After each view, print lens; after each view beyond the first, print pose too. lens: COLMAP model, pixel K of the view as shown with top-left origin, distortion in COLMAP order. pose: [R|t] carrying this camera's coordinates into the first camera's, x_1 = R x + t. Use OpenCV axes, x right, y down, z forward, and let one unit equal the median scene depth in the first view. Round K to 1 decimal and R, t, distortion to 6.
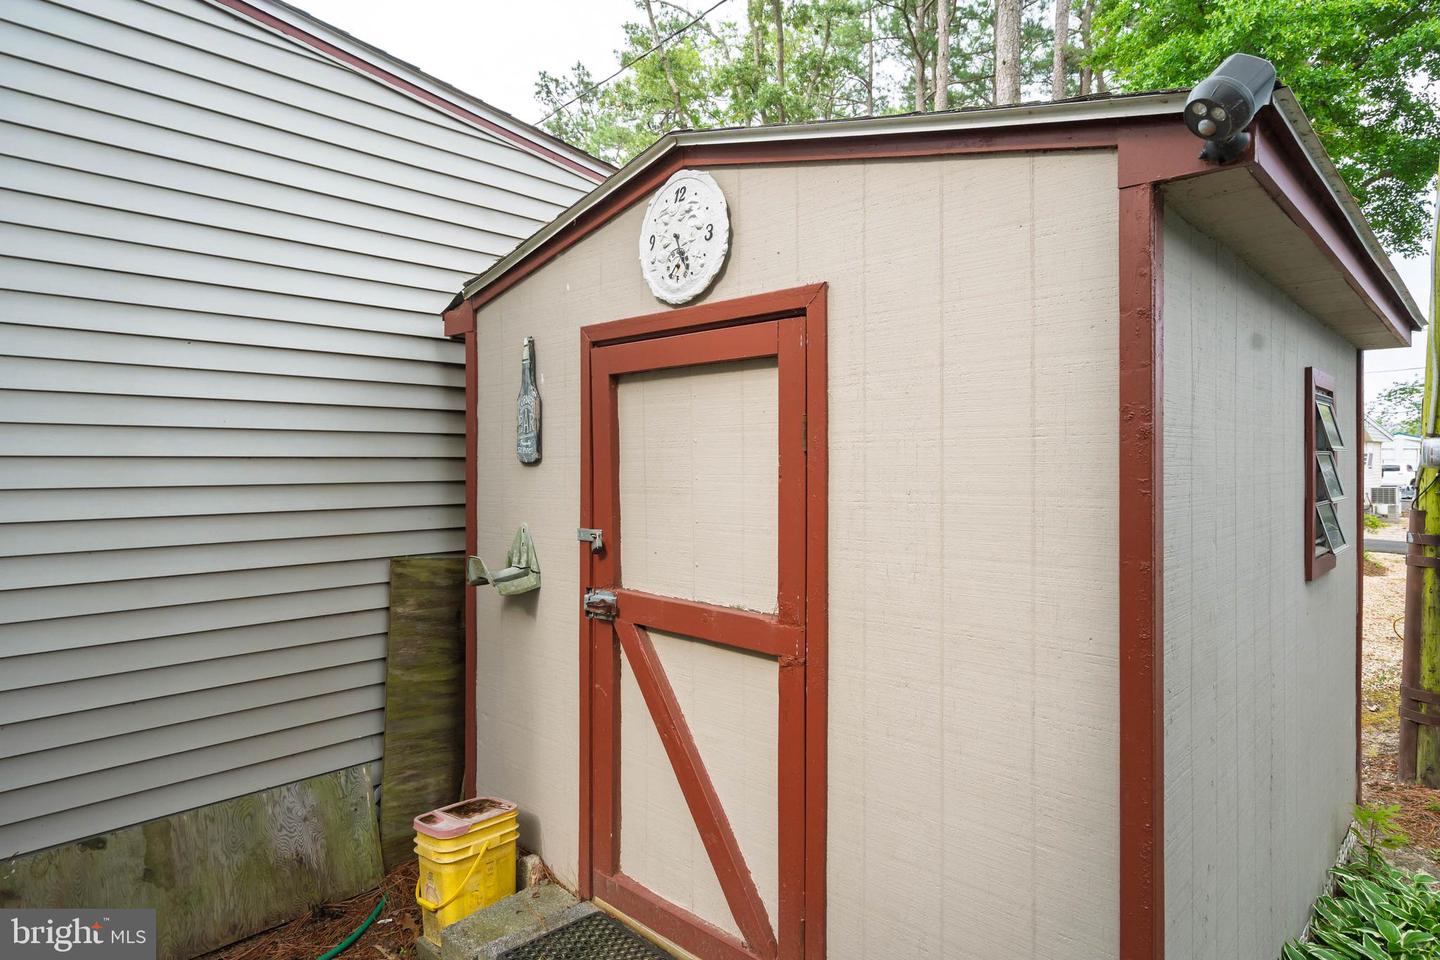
lens RADIAL K [[820.8, 0, 732.1], [0, 820.8, 479.0], [0, 0, 1]] dist [0.005308, -0.000285]
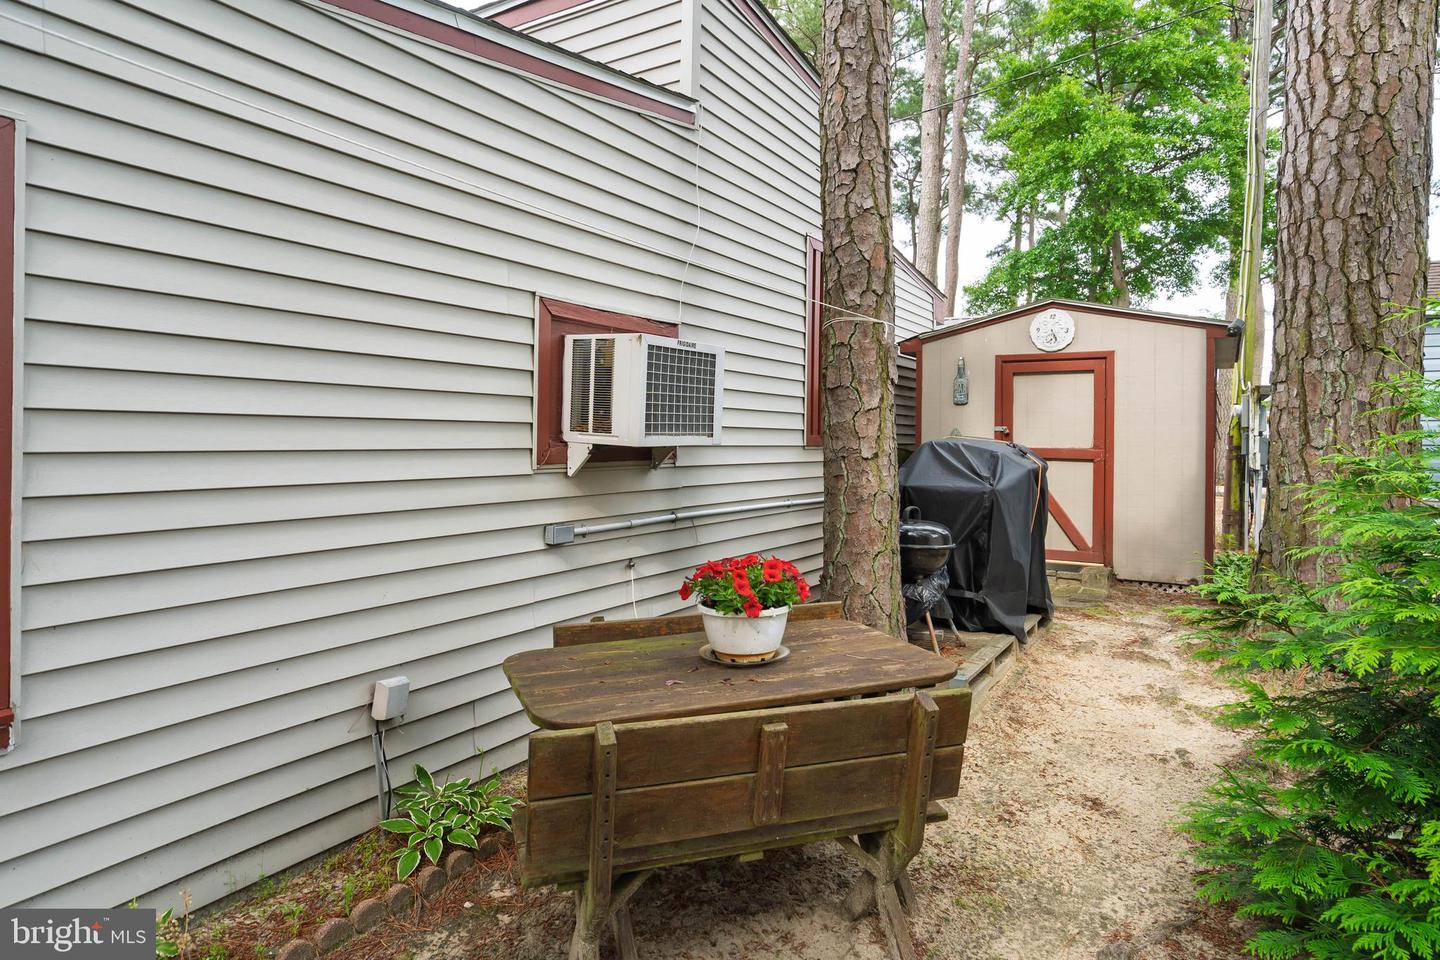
lens RADIAL K [[820.8, 0, 711.8], [0, 820.8, 467.7], [0, 0, 1]] dist [0.005308, -0.000285]
pose [[0.978389, 0.005894, 0.206689, -1.922060], [-0.009963, 0.999776, 0.018655, 0.178814], [-0.206533, -0.020311, 0.978229, -1.755882]]
